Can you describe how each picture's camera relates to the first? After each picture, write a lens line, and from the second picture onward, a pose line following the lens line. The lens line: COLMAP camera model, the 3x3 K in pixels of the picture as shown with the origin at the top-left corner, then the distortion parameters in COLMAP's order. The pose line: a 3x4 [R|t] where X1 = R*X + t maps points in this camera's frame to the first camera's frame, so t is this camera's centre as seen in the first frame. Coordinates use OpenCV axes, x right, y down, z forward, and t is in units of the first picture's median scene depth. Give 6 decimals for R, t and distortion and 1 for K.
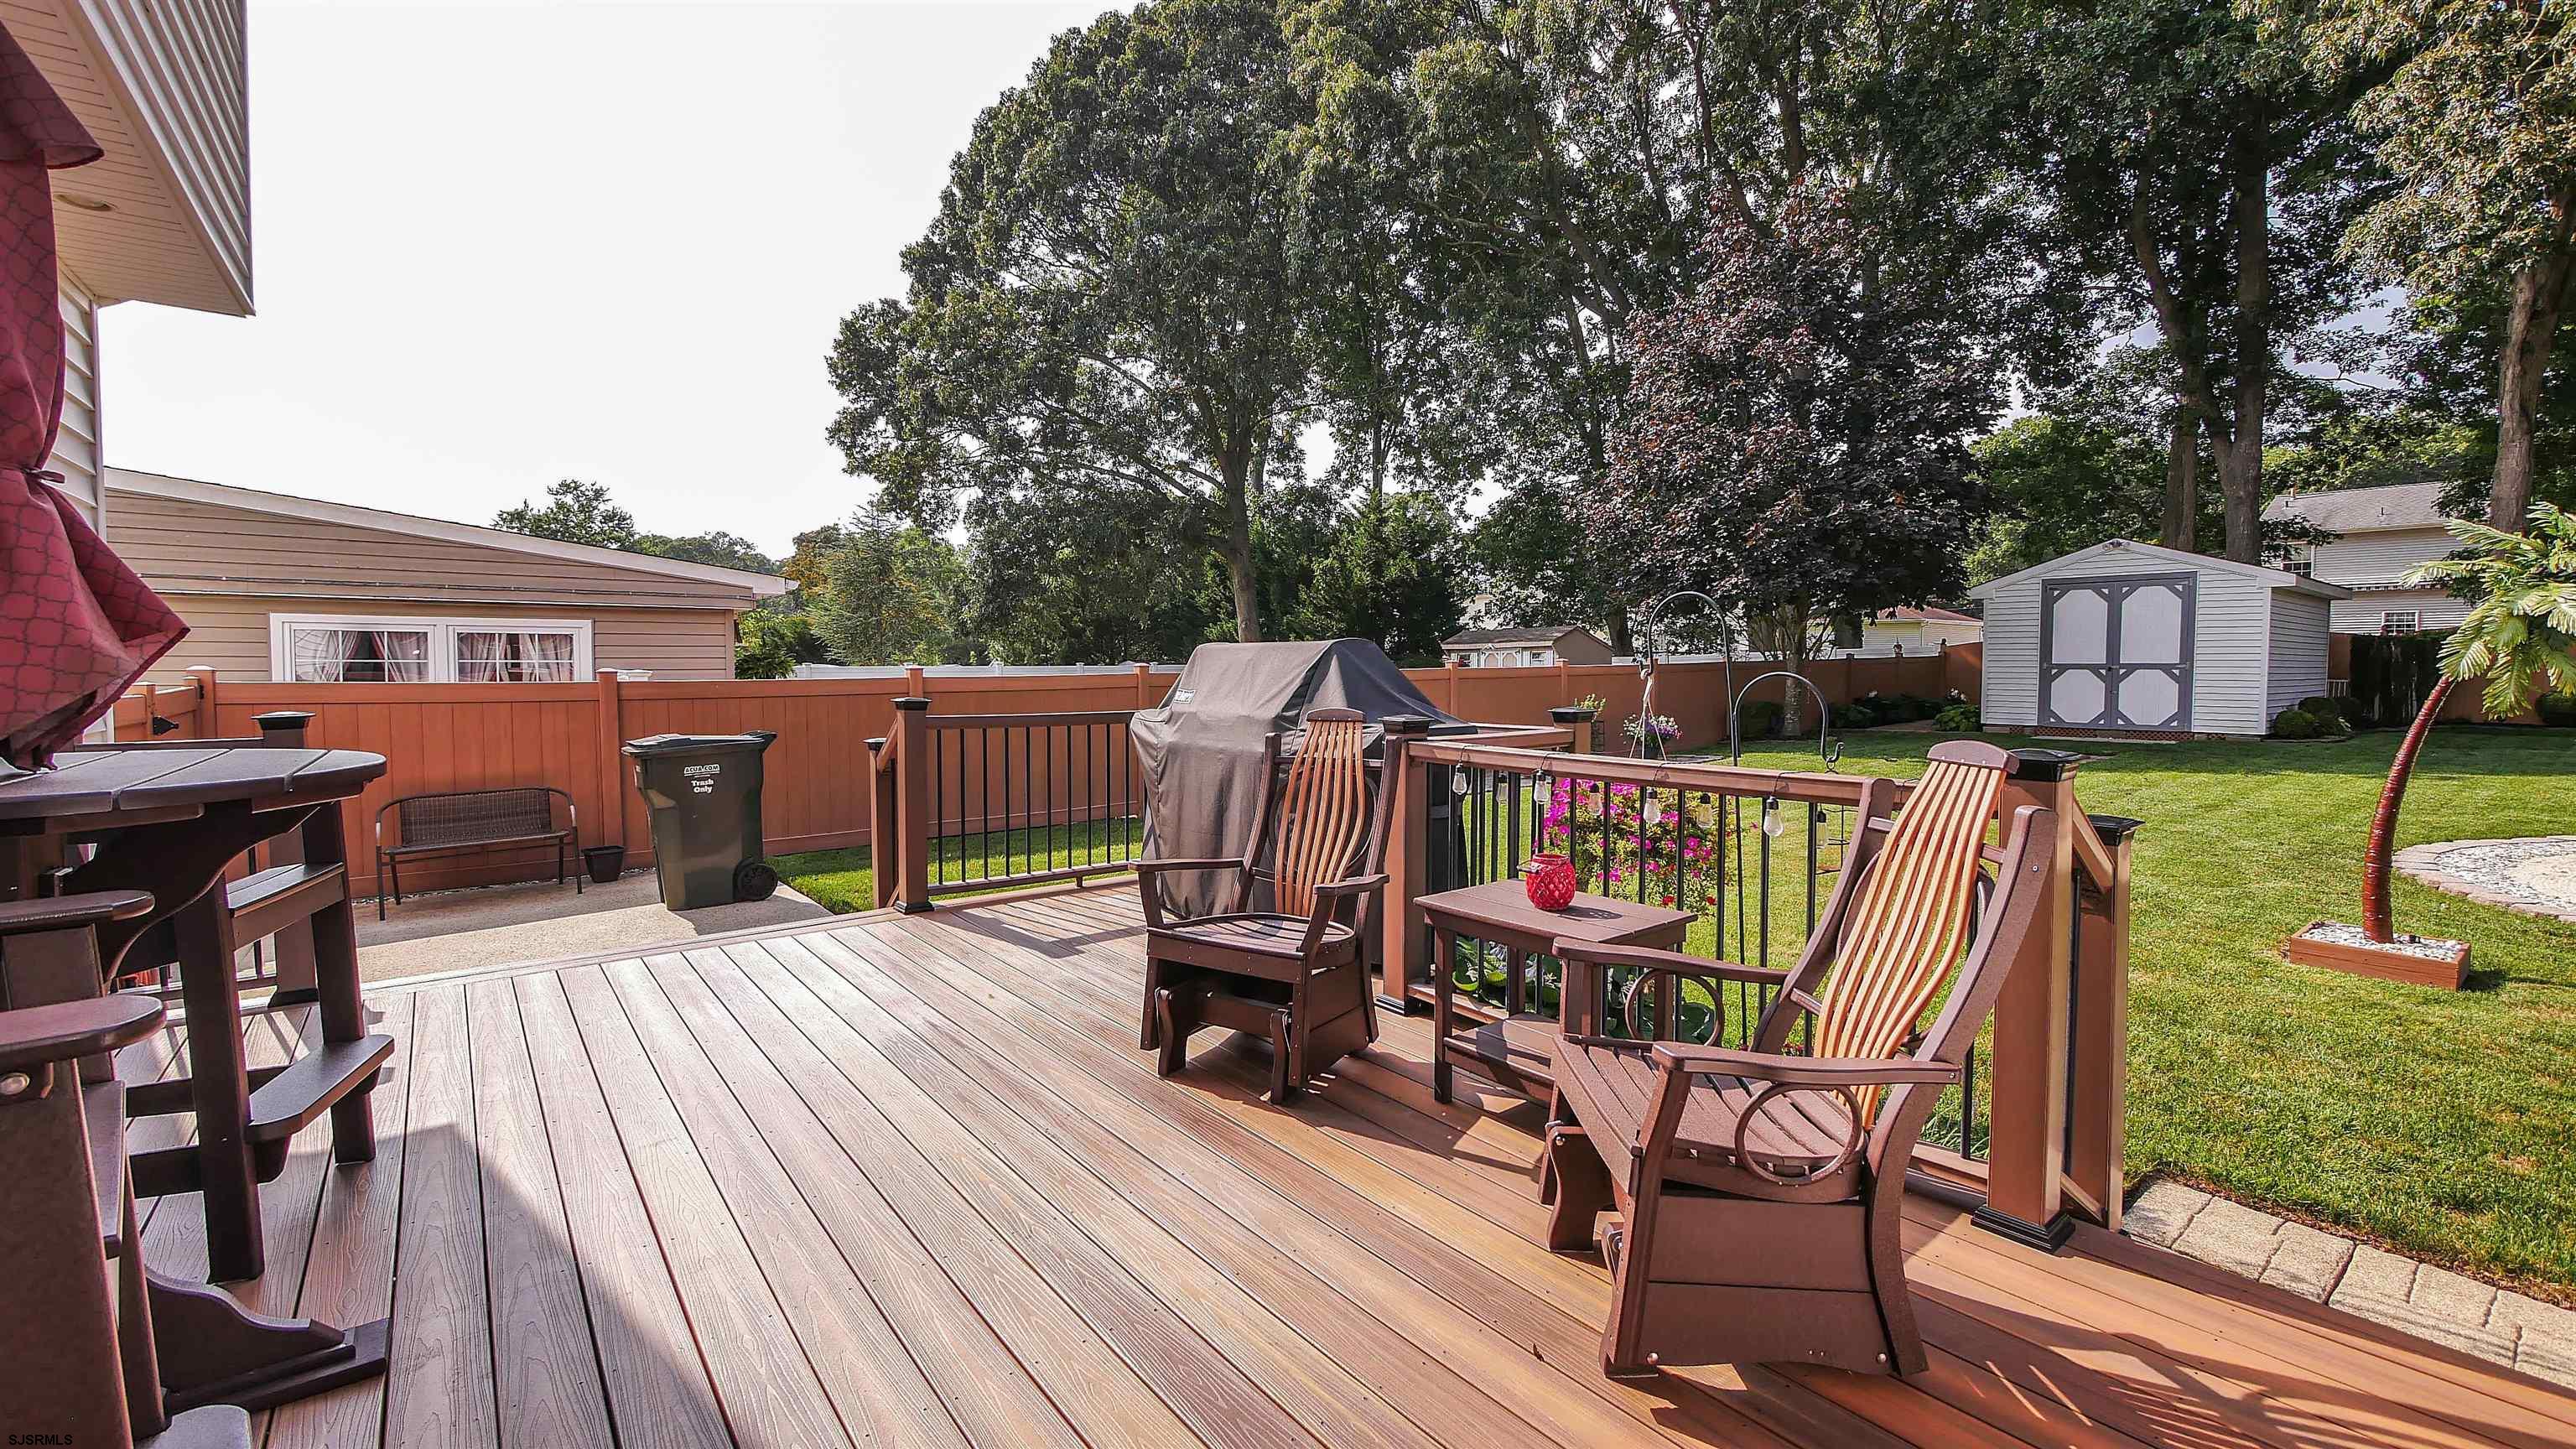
lens RADIAL K [[1058.1, 0, 1278.3], [0, 1058.1, 710.4], [0, 0, 1]] dist [-0.008369, 0.000217]
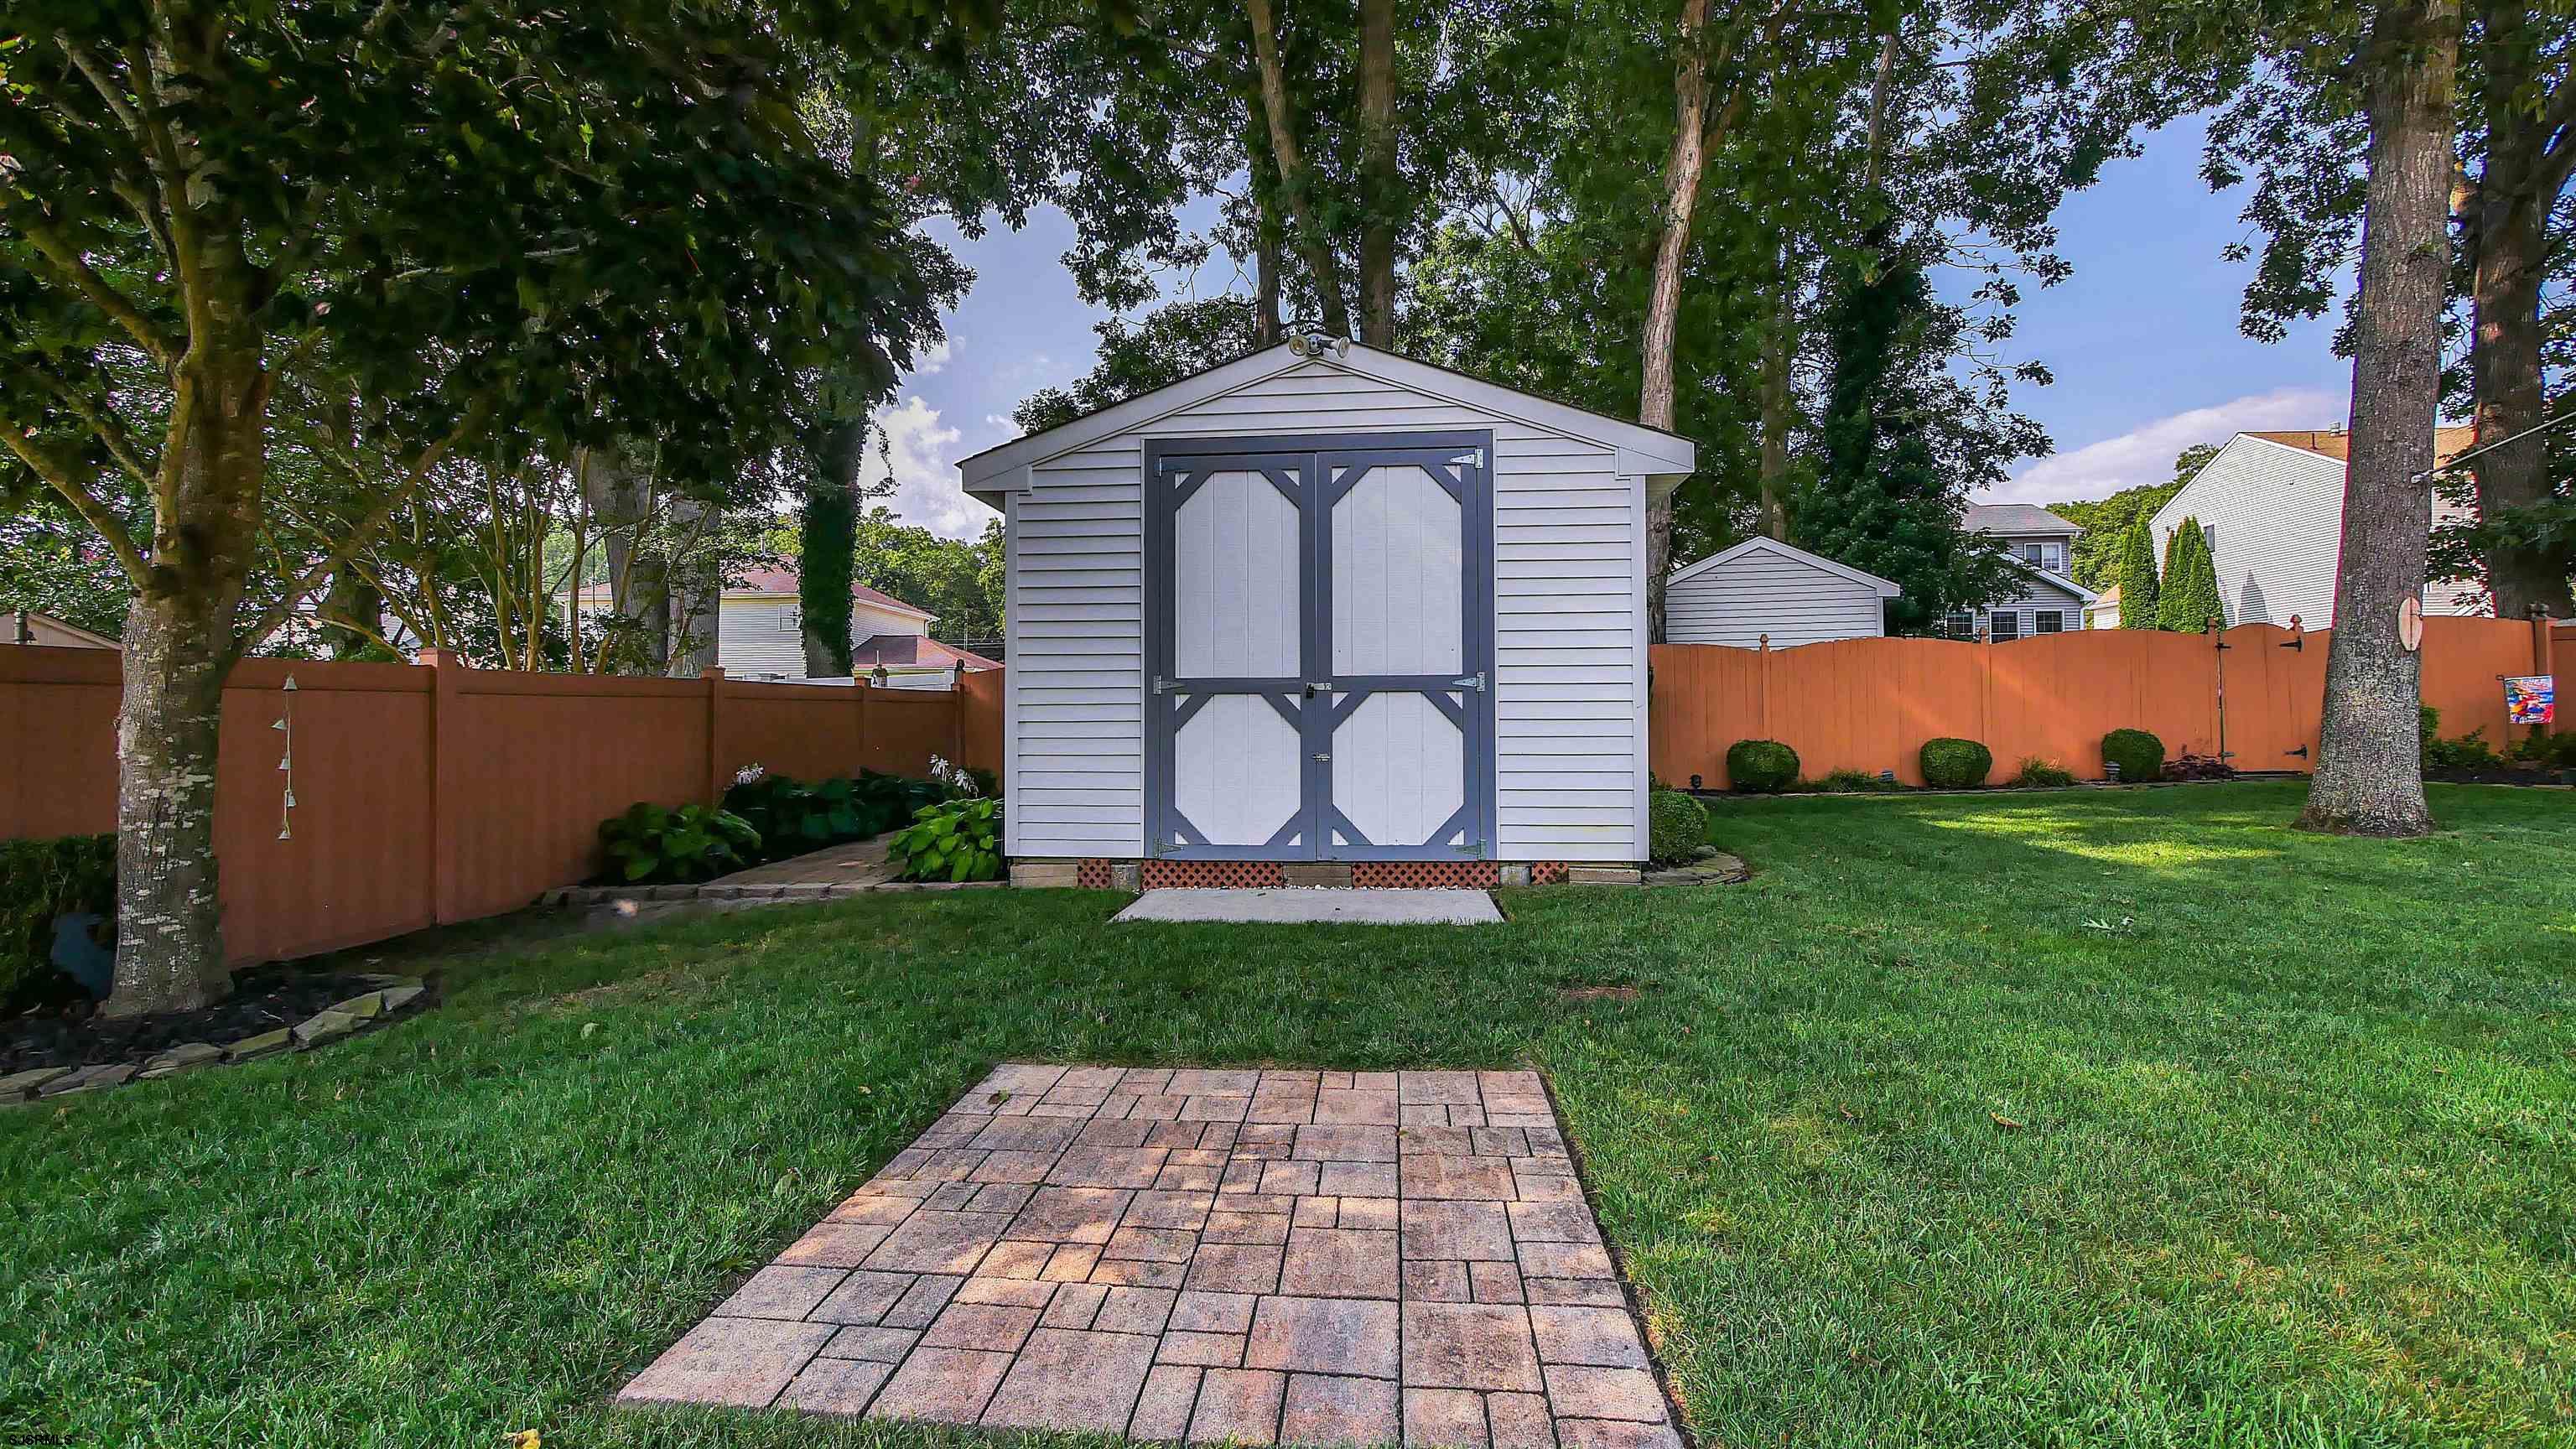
lens RADIAL K [[1058.1, 0, 1298.0], [0, 1058.1, 717.5], [0, 0, 1]] dist [-0.008369, 0.000217]
pose [[0.680027, 0.001913, 0.733184, 0.638349], [0.036867, 0.998642, -0.036800, -0.021834], [-0.732259, 0.052056, 0.679034, 0.926070]]
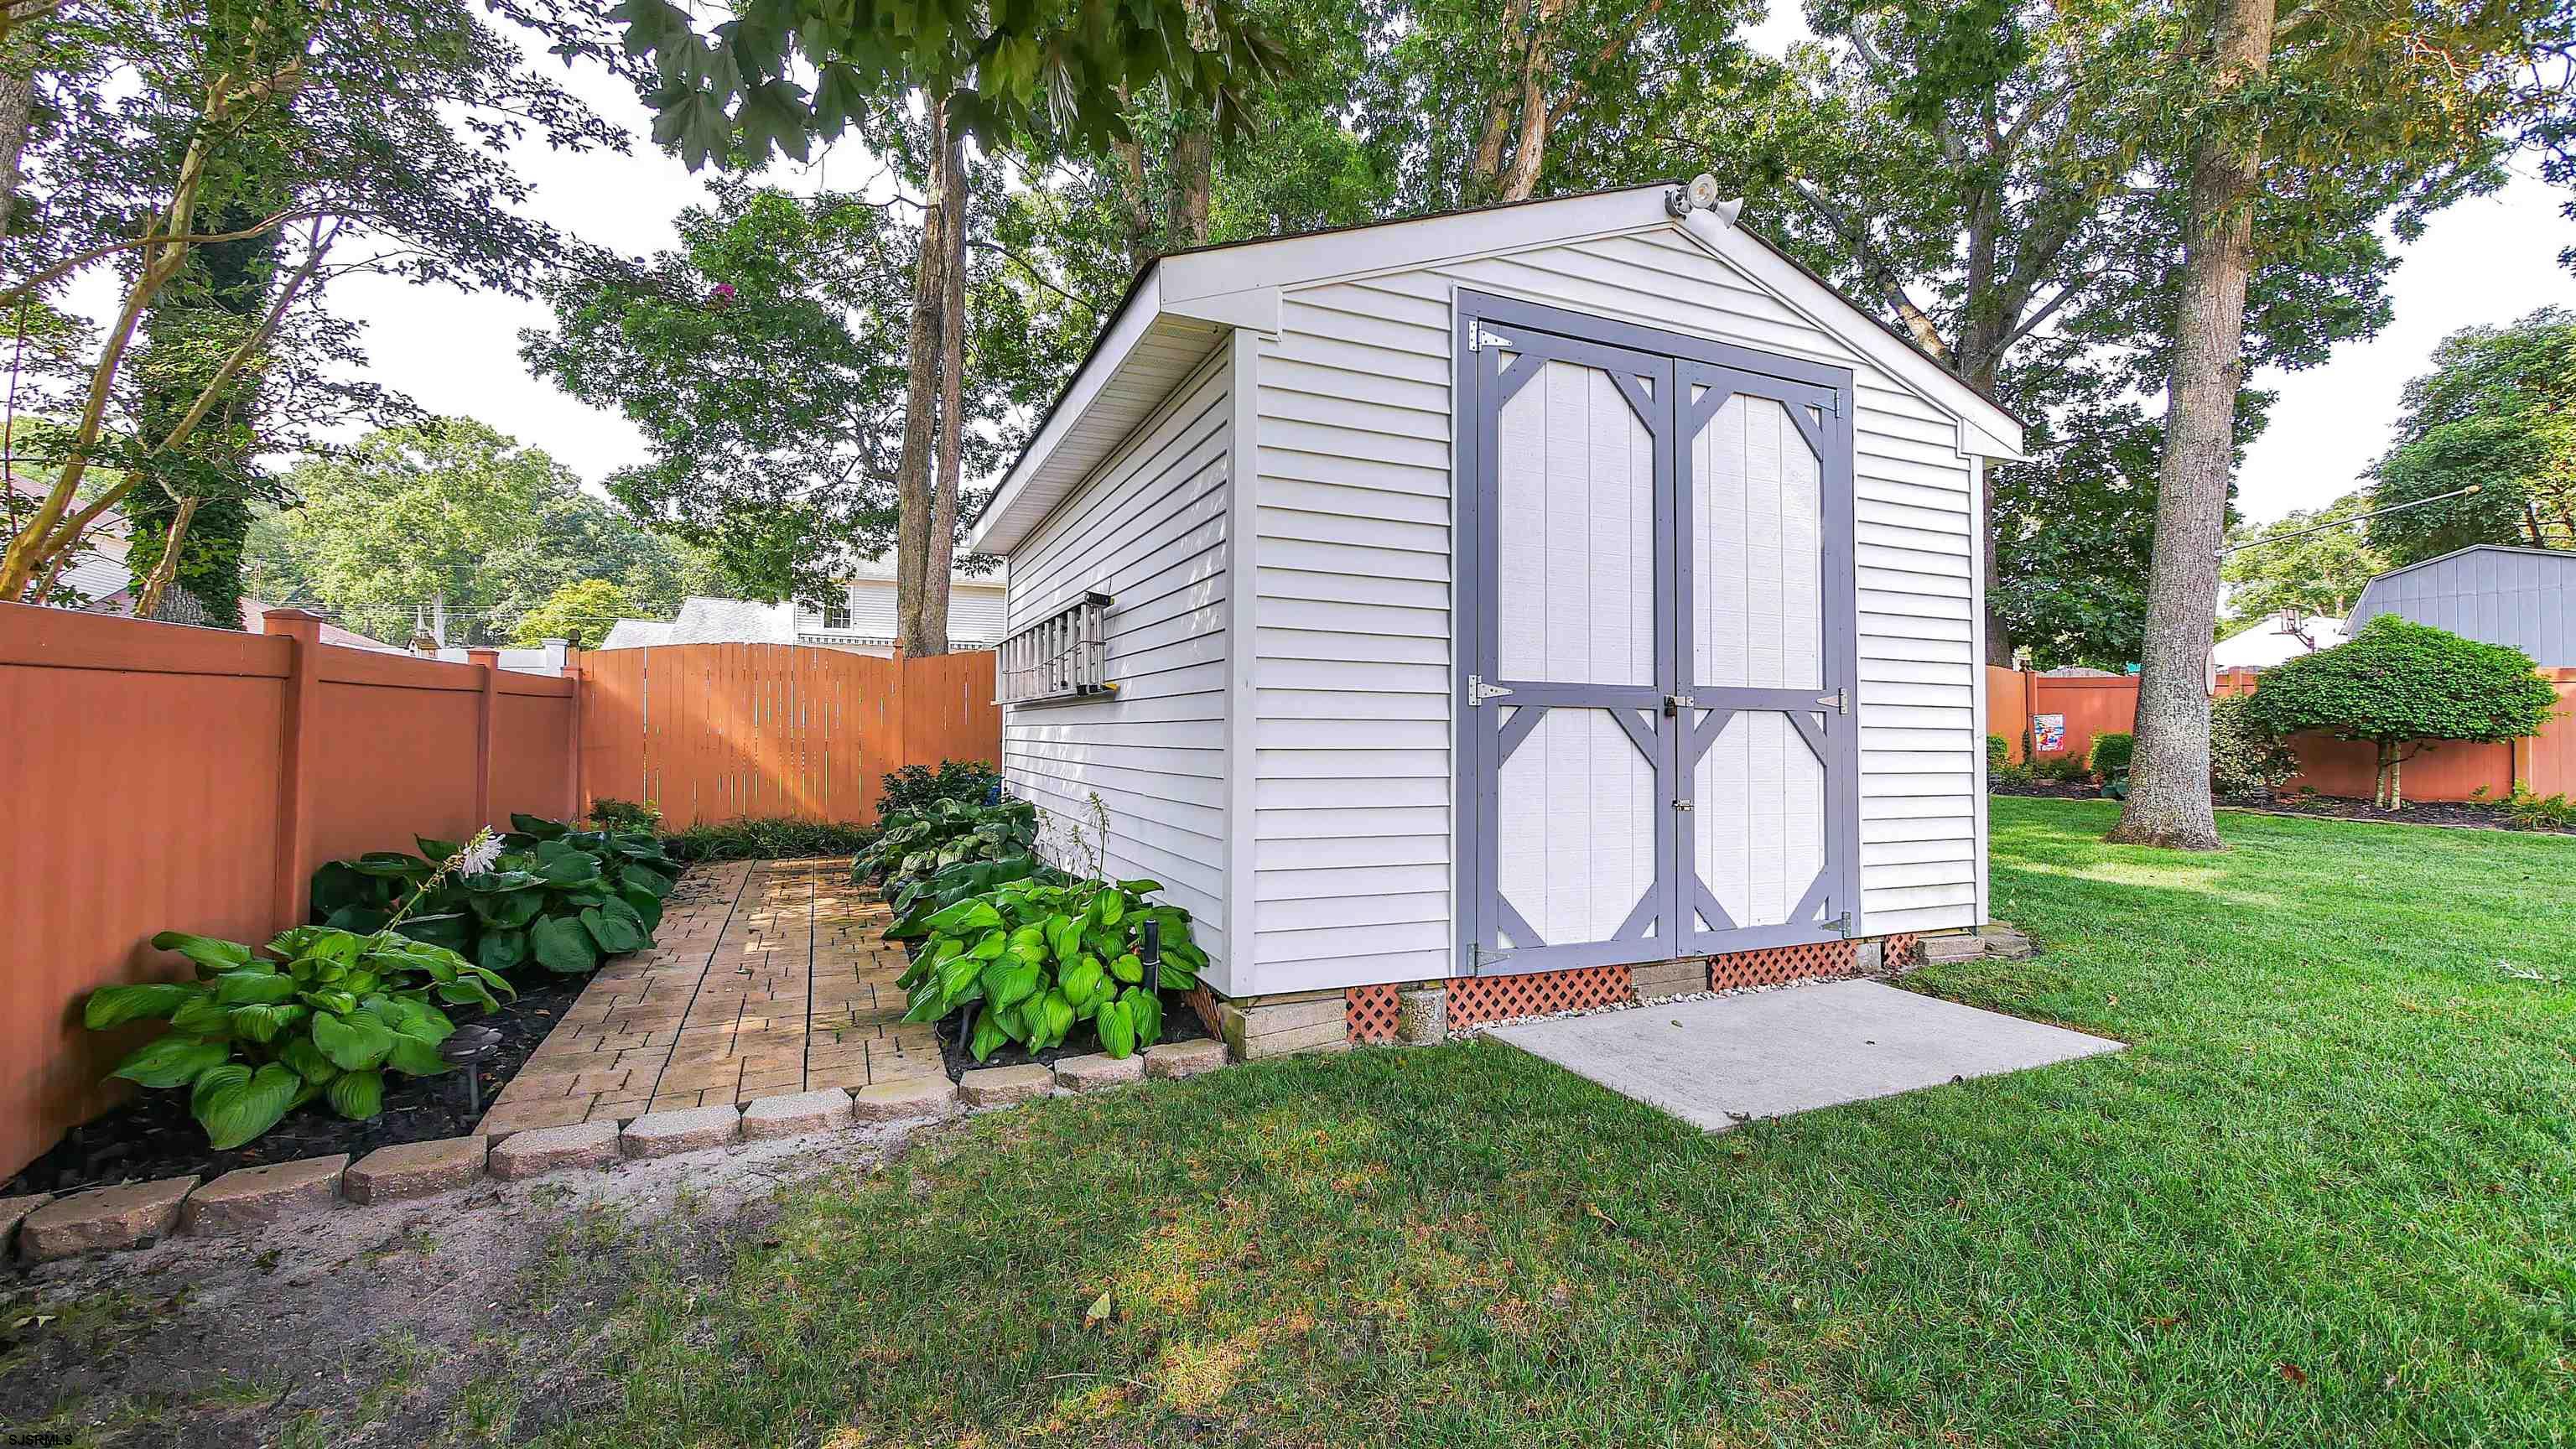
lens RADIAL K [[1058.1, 0, 1293.0], [0, 1058.1, 714.4], [0, 0, 1]] dist [-0.008369, 0.000217]
pose [[0.244699, 0.021055, 0.969370, 0.650553], [0.033031, 0.999003, -0.030037, -0.041207], [-0.969036, 0.039369, 0.243759, 1.249648]]
